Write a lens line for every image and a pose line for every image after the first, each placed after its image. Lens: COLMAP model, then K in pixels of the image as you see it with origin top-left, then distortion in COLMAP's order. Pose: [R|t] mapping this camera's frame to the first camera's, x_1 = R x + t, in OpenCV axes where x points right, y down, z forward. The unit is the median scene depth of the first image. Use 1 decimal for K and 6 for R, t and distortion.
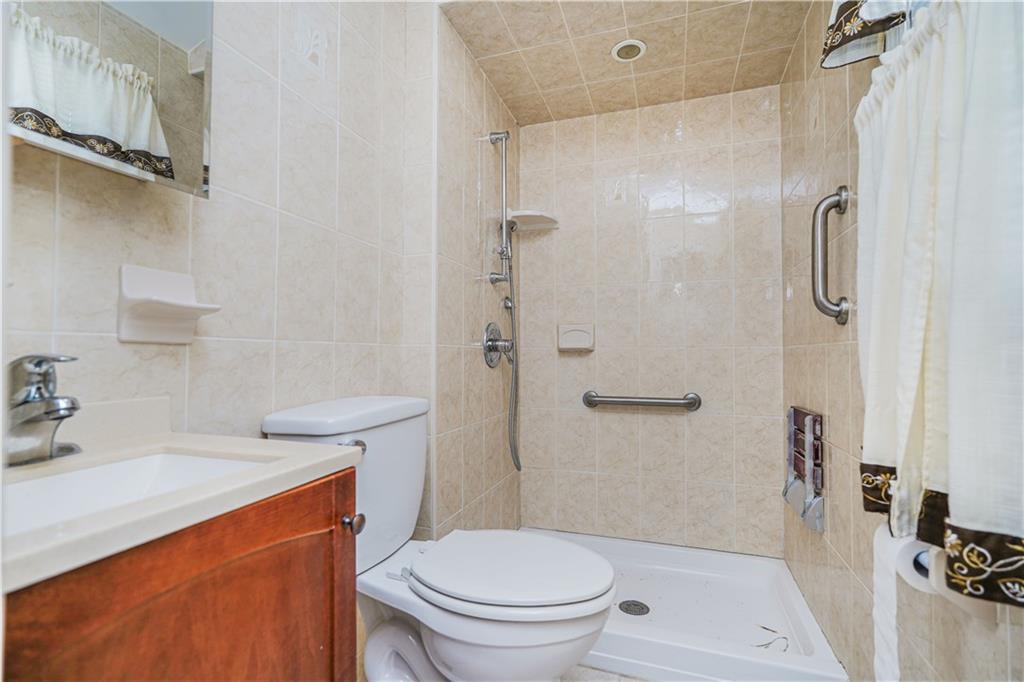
lens RADIAL K [[473.7, 0, 512.0], [0, 473.7, 341.8], [0, 0, 1]] dist [-0.007180, 0.004495]
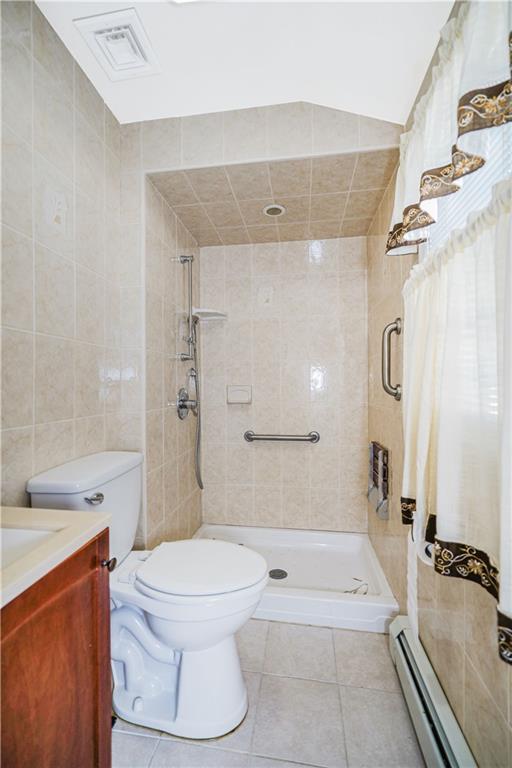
lens RADIAL K [[339.7, 0, 253.3], [0, 339.7, 383.2], [0, 0, 1]] dist [-0.009575, 0.005588]
pose [[0.982988, -0.005291, 0.183596, -0.024673], [0.002089, 0.999842, 0.017632, -0.092898], [-0.183660, -0.016949, 0.982844, -0.075191]]
